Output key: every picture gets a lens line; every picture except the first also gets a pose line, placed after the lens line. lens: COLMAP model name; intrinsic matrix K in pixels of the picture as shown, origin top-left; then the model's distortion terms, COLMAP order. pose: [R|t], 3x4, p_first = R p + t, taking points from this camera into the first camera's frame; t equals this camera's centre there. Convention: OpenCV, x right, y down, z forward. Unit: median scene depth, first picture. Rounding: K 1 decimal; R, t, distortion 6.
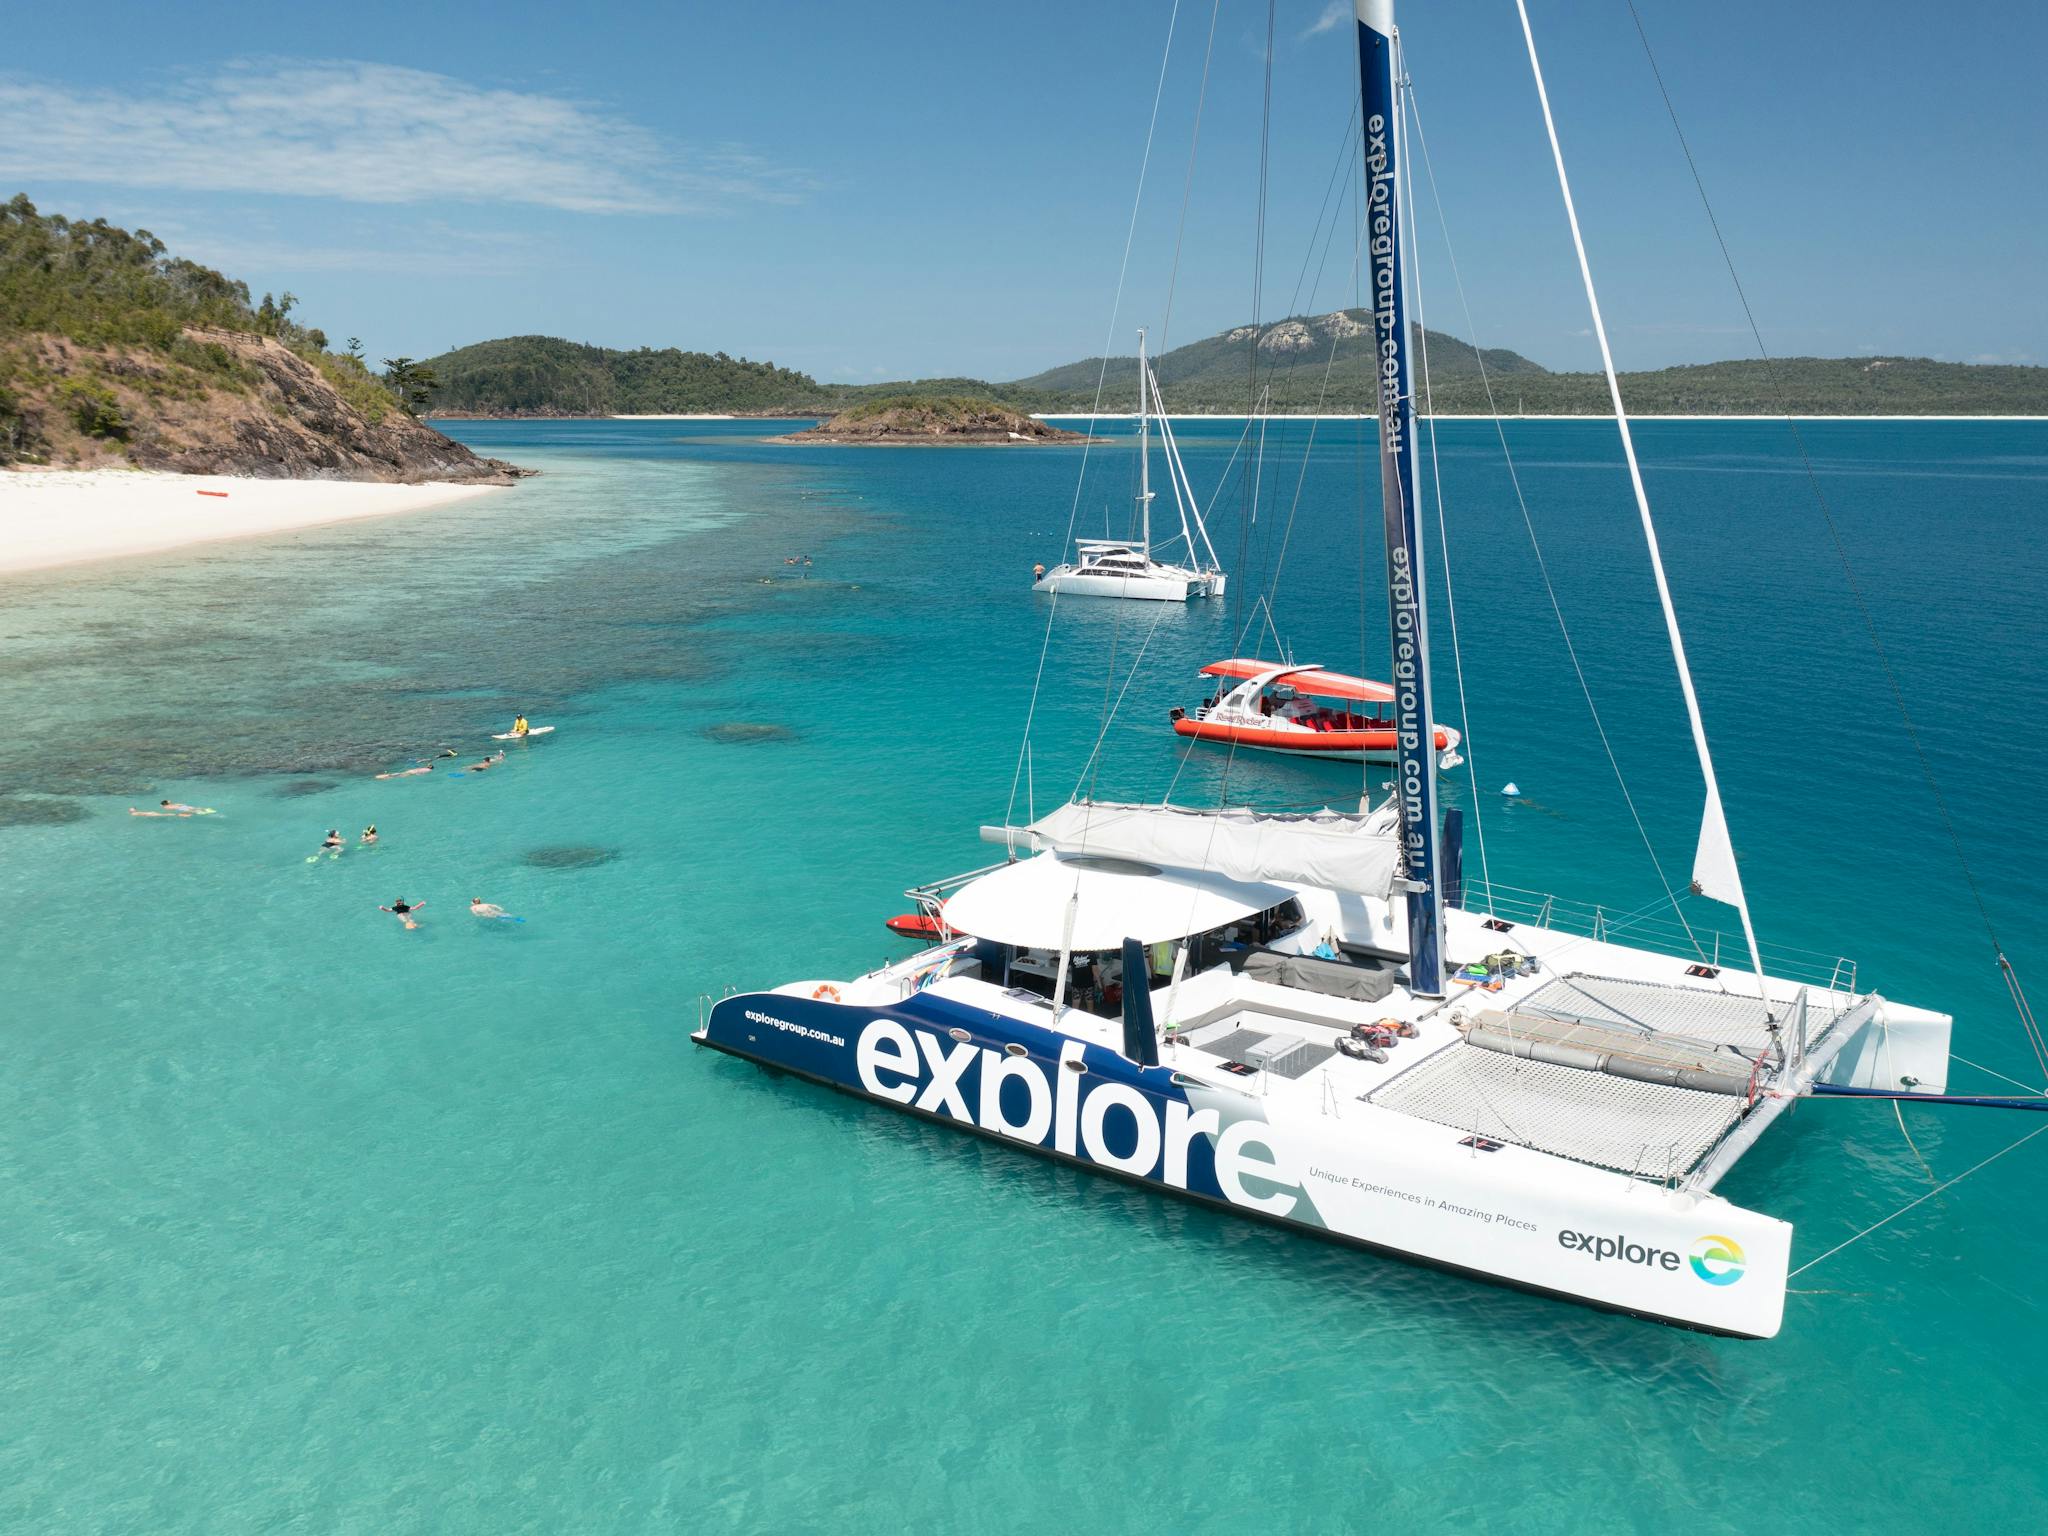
lens RADIAL K [[1750.9, 0, 1022.6], [0, 1750.9, 770.2], [0, 0, 1]] dist [-0.015404, 0.022914]
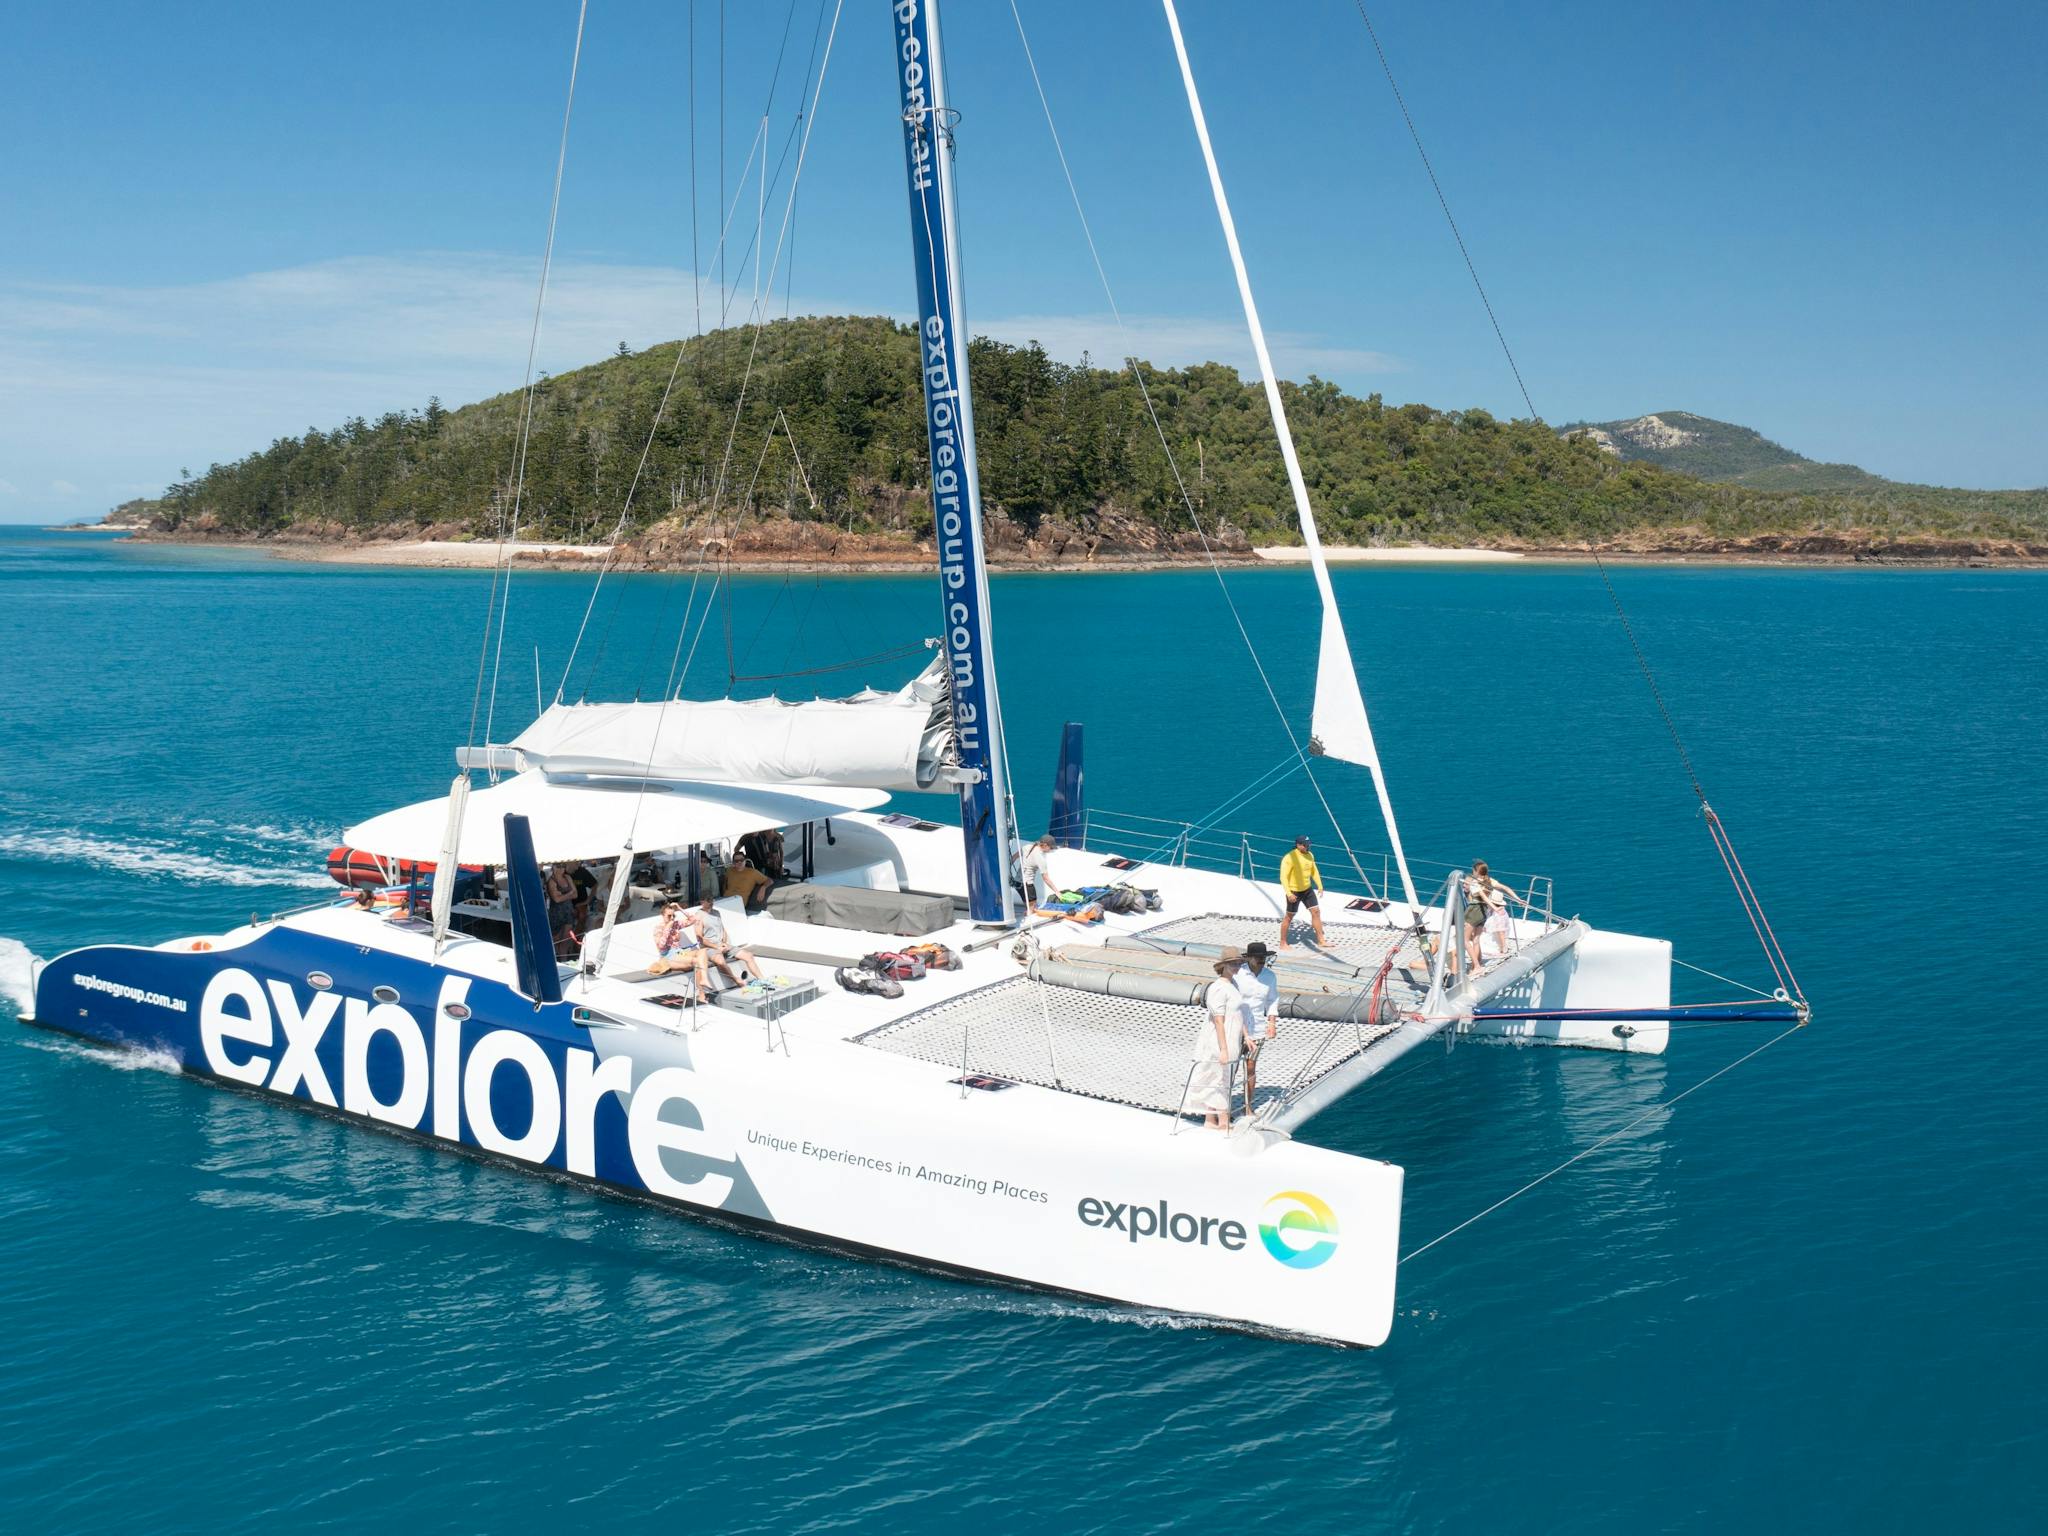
lens RADIAL K [[1750.9, 0, 1021.4], [0, 1750.9, 766.7], [0, 0, 1]] dist [-0.015404, 0.022914]
pose [[0.995799, -0.004429, 0.091464, 0.184124], [0.011060, 0.997335, -0.072111, 0.119905], [-0.090901, 0.072819, 0.993194, 0.266529]]
